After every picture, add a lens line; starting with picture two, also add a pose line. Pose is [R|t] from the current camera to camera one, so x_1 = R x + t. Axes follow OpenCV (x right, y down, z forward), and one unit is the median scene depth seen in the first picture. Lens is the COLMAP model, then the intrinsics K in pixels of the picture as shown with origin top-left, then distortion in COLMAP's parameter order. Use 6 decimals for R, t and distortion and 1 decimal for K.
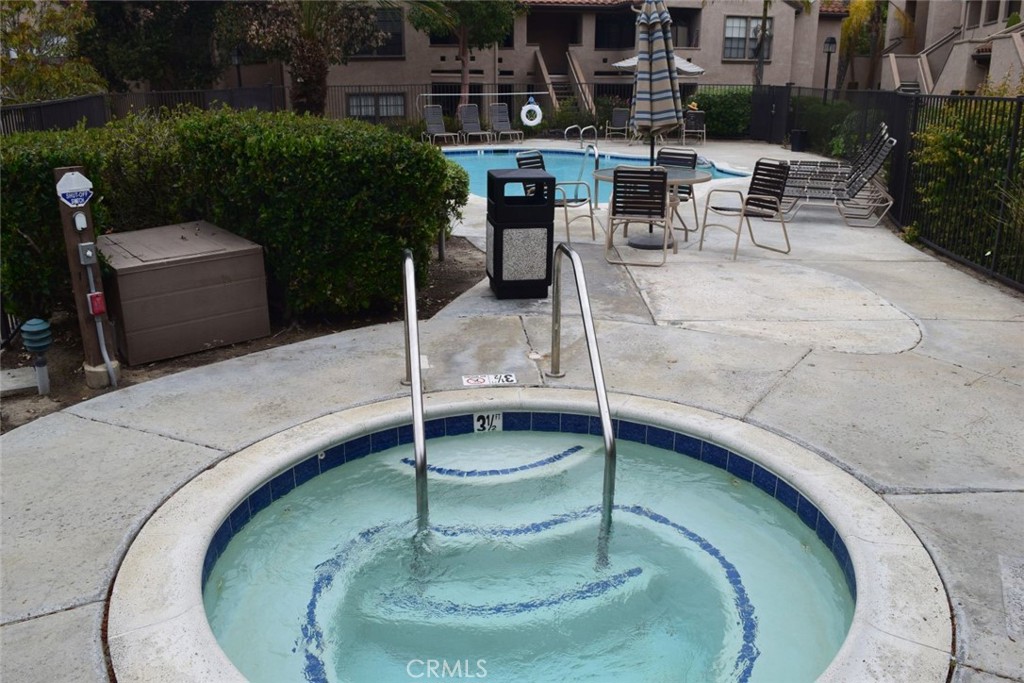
lens RADIAL K [[807.8, 0, 512.0], [0, 807.8, 341.5], [0, 0, 1]] dist [-0.073776, 0.000653]
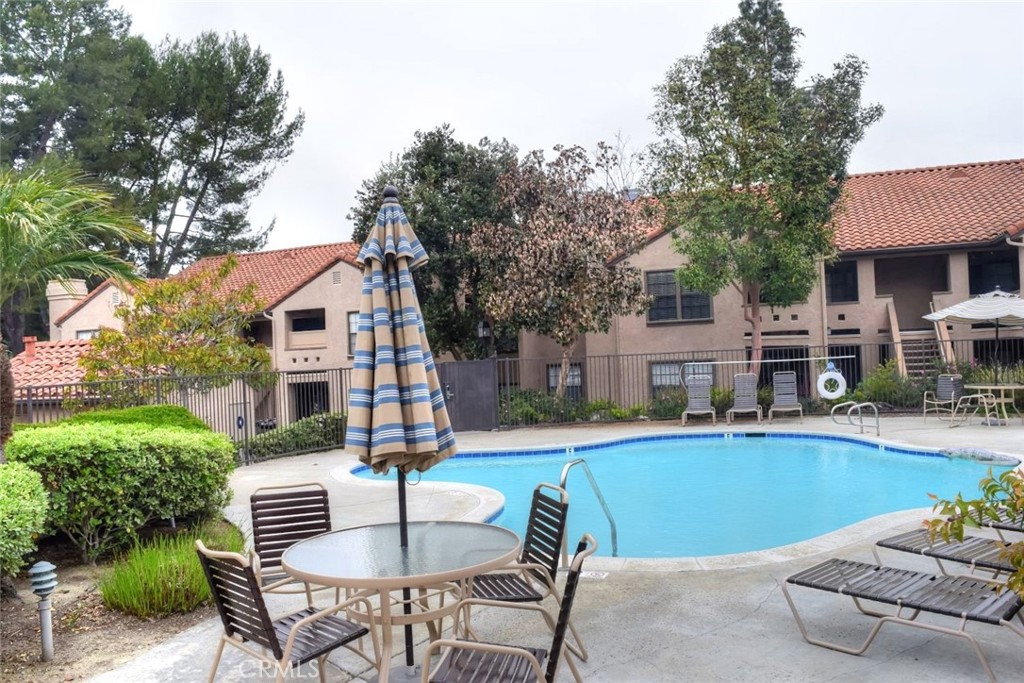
lens RADIAL K [[807.8, 0, 512.0], [0, 807.8, 341.5], [0, 0, 1]] dist [-0.073776, 0.000653]
pose [[0.841293, -0.039387, -0.539143, 0.155306], [-0.130319, 0.953150, -0.272987, -0.063388], [0.524636, 0.299922, 0.796745, 0.188641]]
